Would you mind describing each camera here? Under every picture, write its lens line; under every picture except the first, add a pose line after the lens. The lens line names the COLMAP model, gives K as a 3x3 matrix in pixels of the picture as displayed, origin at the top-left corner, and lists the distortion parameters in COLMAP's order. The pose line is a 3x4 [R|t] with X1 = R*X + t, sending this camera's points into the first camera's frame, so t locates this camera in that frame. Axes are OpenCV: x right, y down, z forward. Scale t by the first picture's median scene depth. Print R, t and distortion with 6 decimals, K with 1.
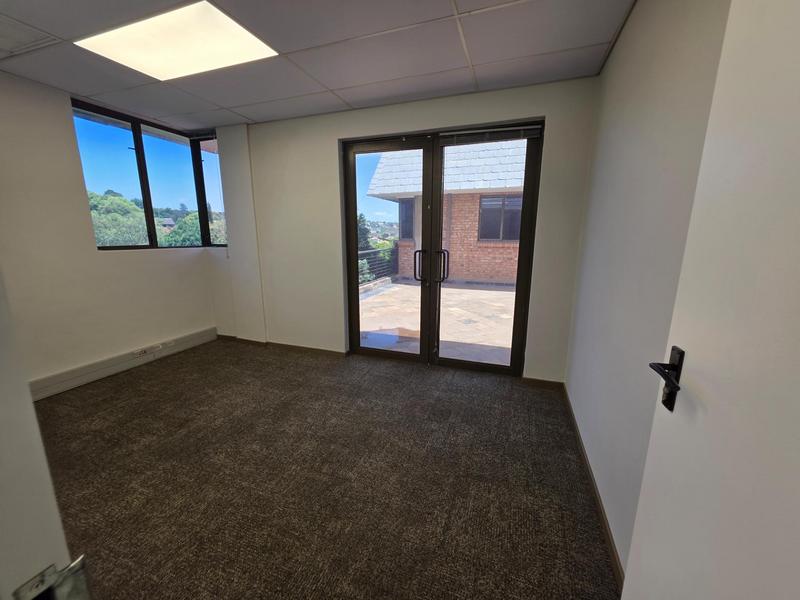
lens RADIAL K [[321.2, 0, 400.9], [0, 321.2, 299.9], [0, 0, 1]] dist [0.001992, -0.000071]
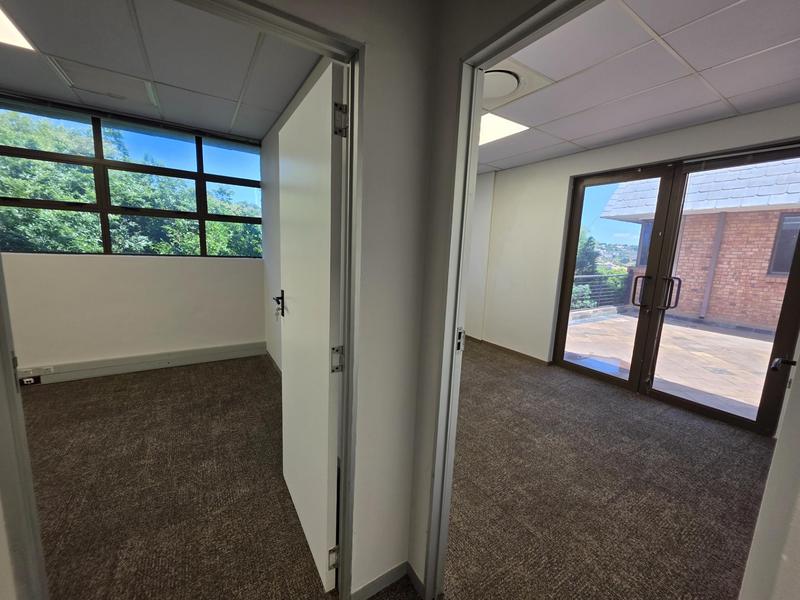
lens RADIAL K [[321.2, 0, 398.4], [0, 321.2, 301.0], [0, 0, 1]] dist [0.001992, -0.000071]
pose [[0.790828, 0.125469, -0.599040, 0.068816], [-0.160348, 0.987048, -0.004947, 0.051584], [0.590661, 0.099967, 0.800704, -0.258677]]
